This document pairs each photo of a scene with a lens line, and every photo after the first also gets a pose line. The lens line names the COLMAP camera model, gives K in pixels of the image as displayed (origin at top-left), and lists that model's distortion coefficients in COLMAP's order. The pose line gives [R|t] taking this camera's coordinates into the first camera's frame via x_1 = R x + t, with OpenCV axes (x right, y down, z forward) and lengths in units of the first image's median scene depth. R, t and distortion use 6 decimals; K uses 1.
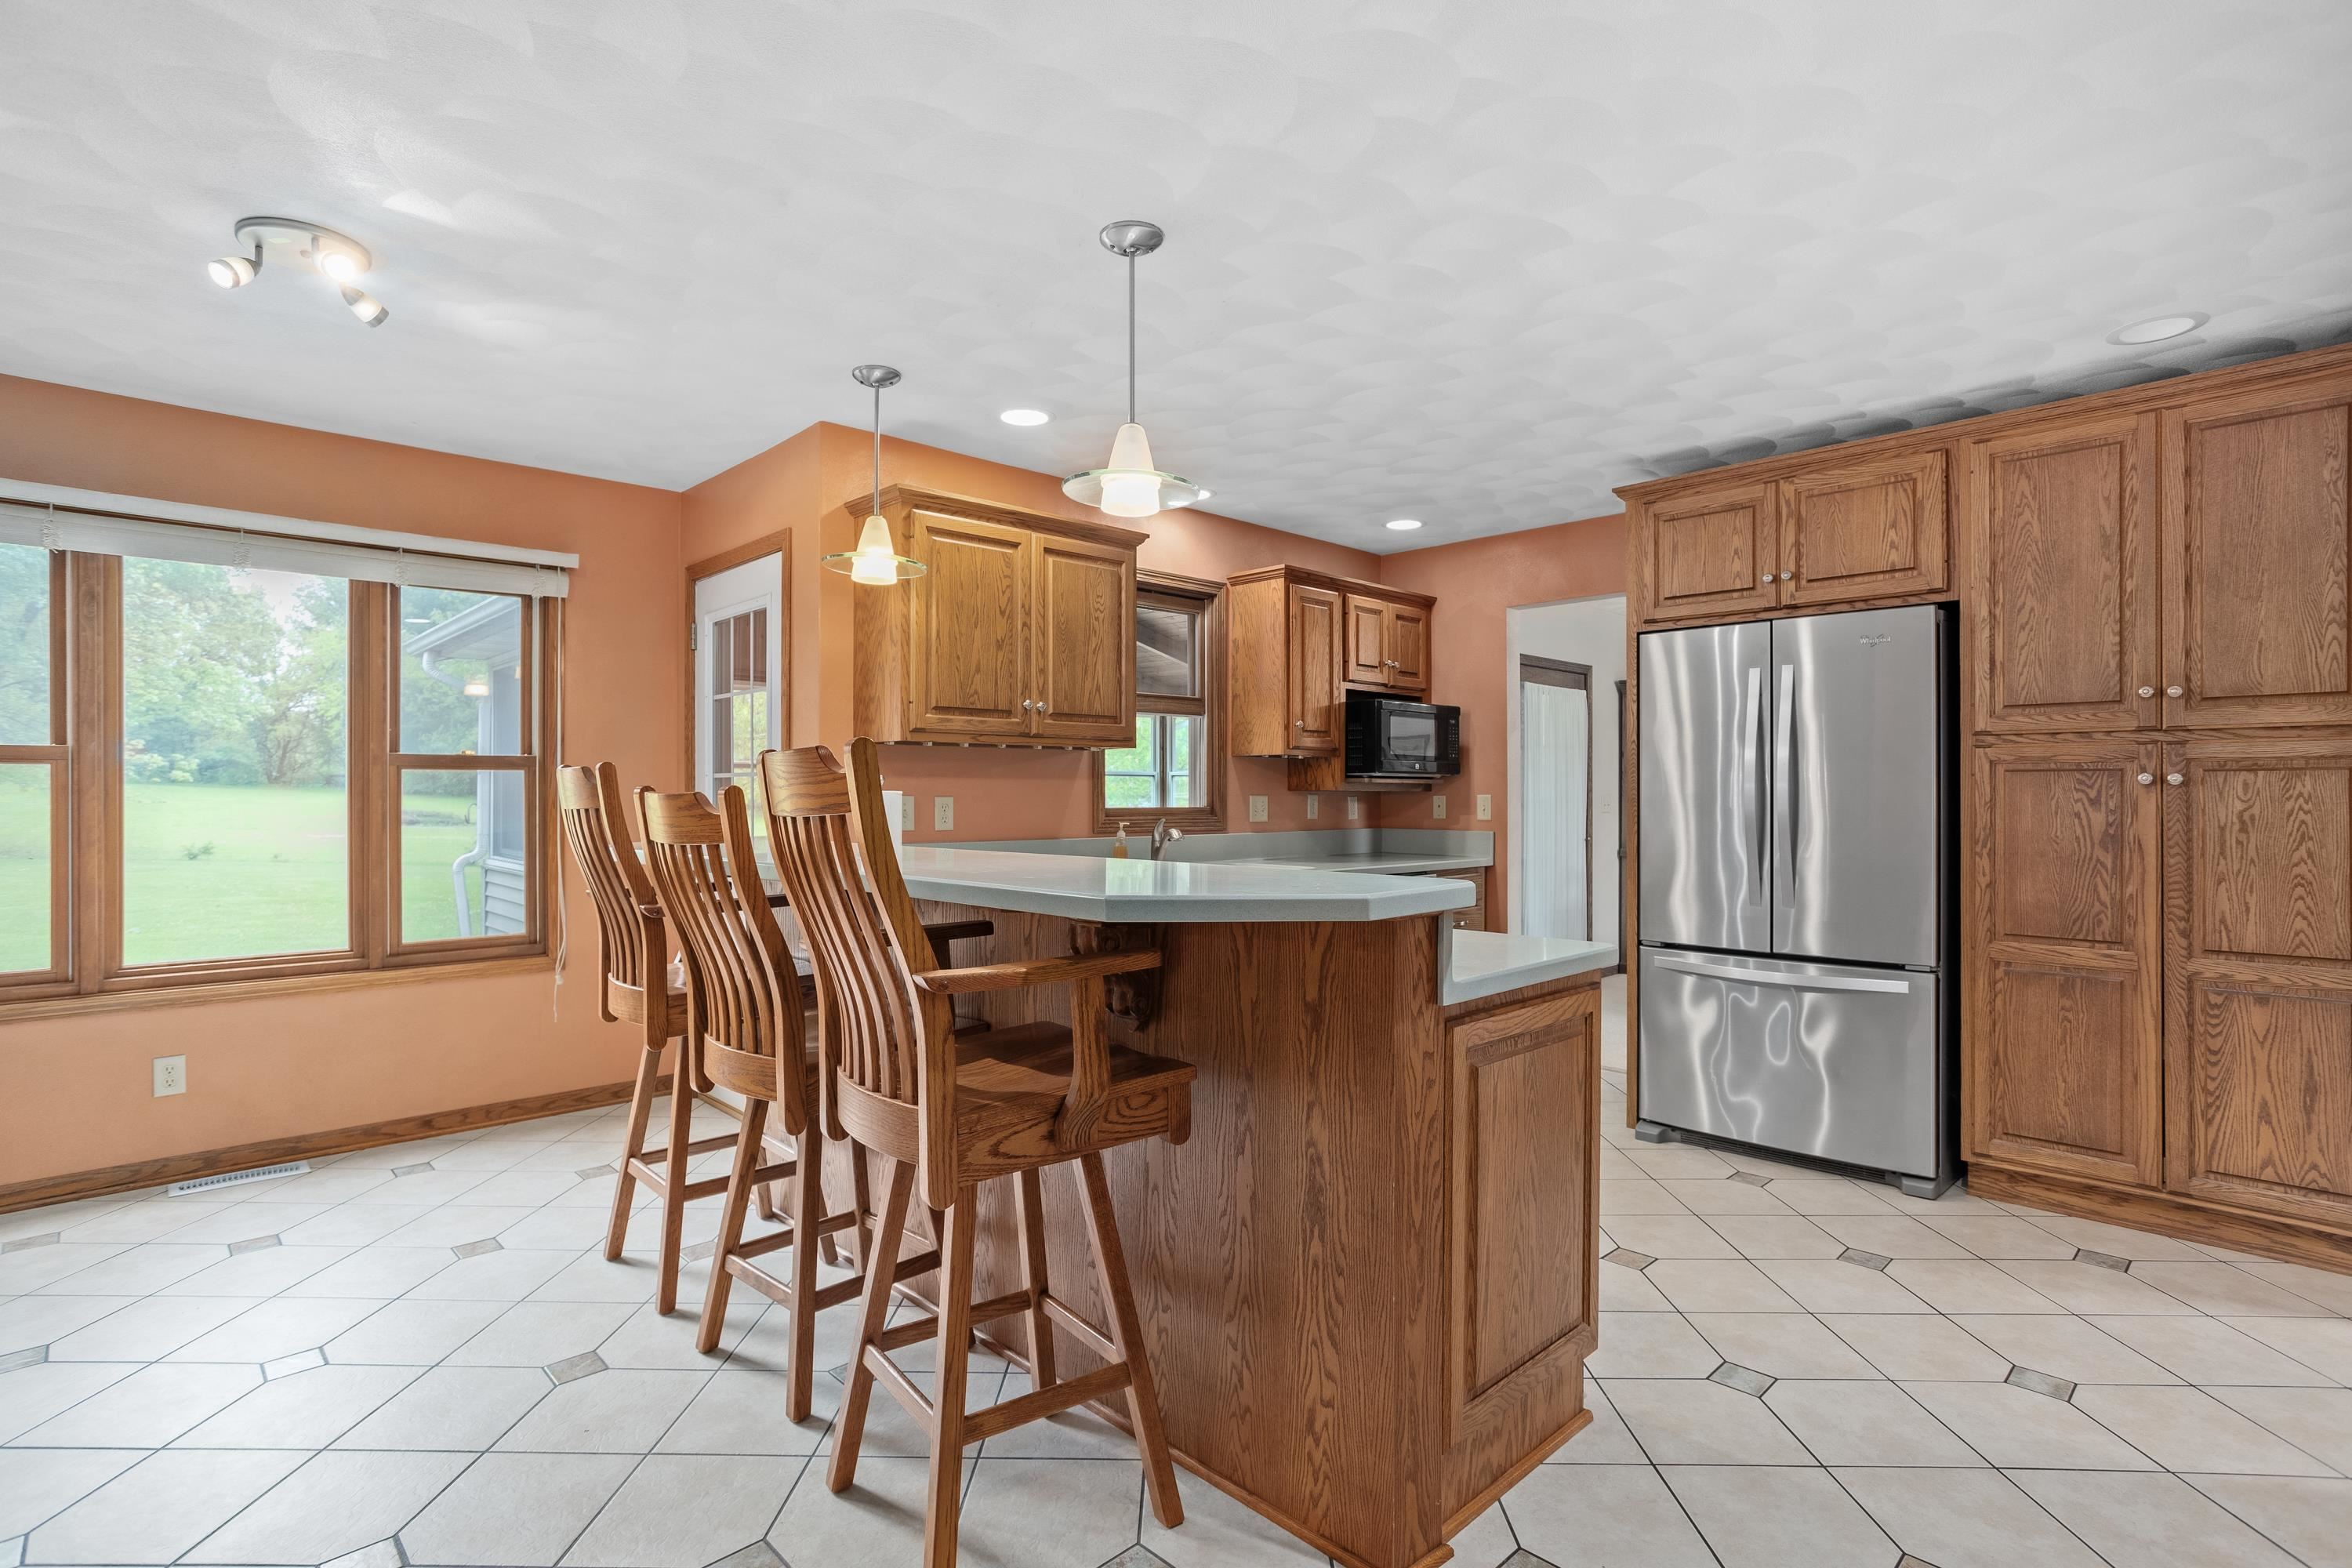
lens RADIAL K [[1157.3, 0, 1161.0], [0, 1157.3, 795.6], [0, 0, 1]] dist [-0.001871, 0.000295]
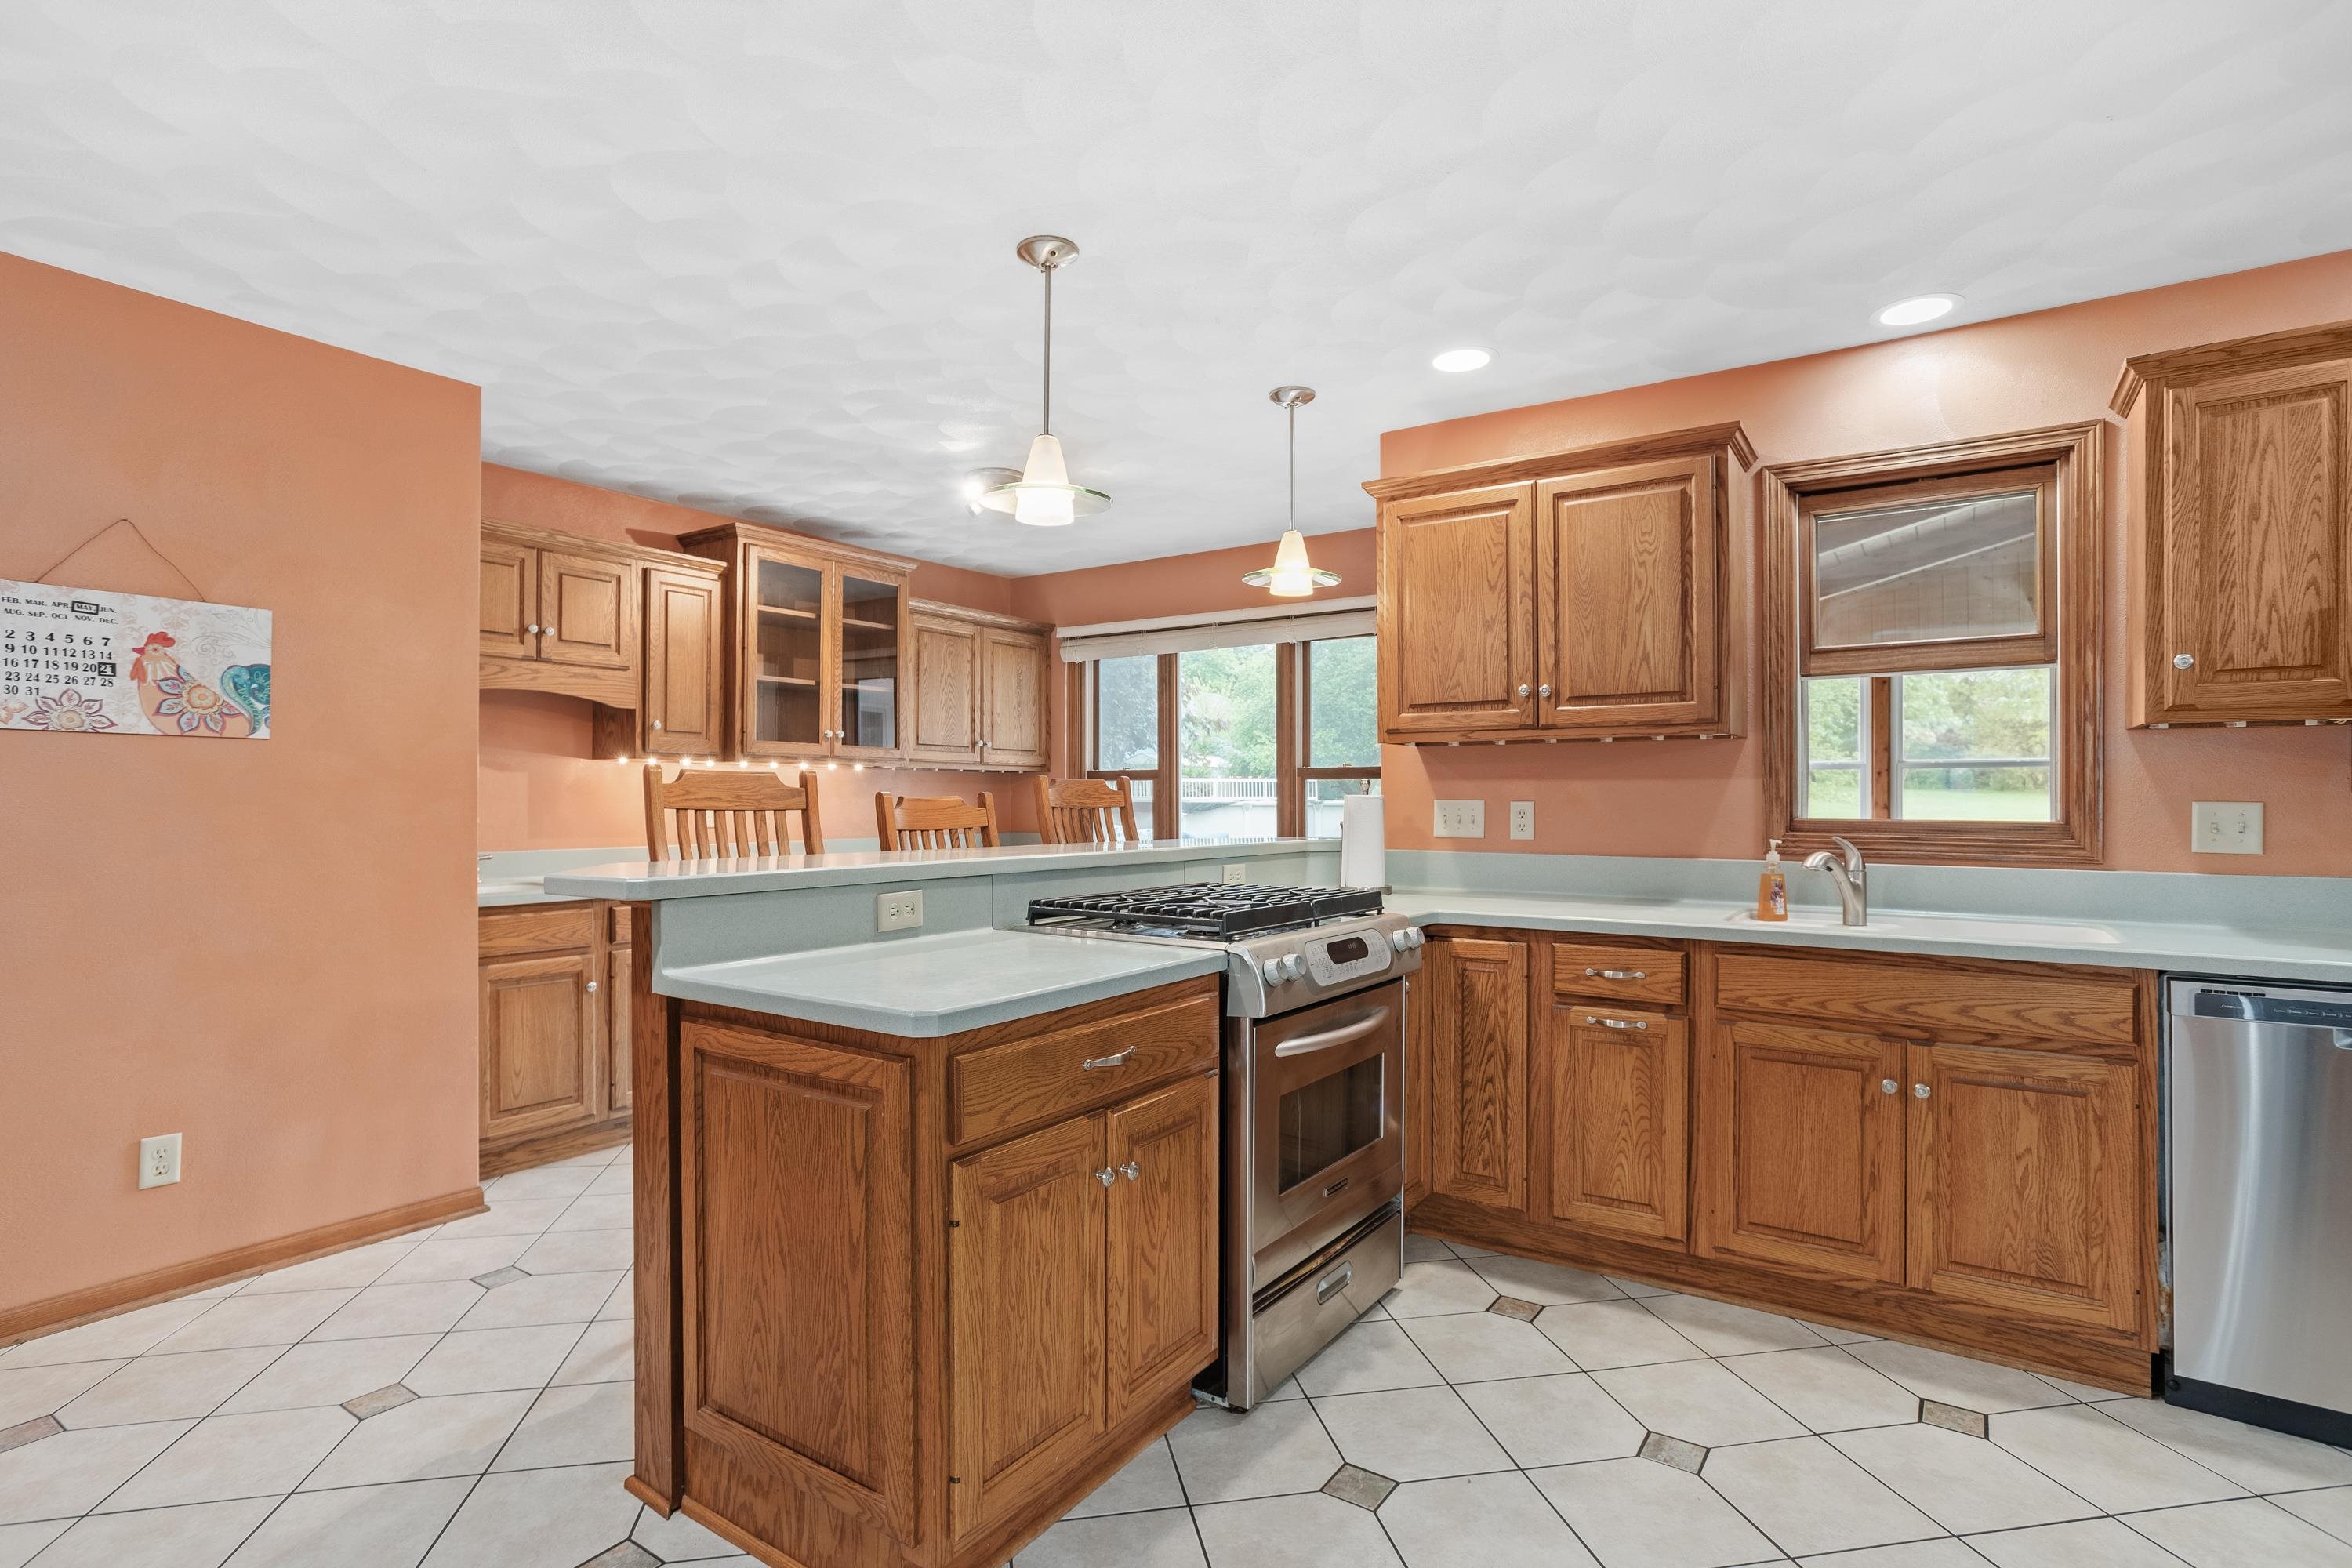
lens RADIAL K [[1157.3, 0, 1161.0], [0, 1157.3, 795.6], [0, 0, 1]] dist [-0.001871, 0.000295]
pose [[0.216070, -0.001946, -0.976376, 0.627998], [-0.003918, 0.999988, -0.002860, 0.000327], [0.976370, 0.004443, 0.216060, 0.554895]]
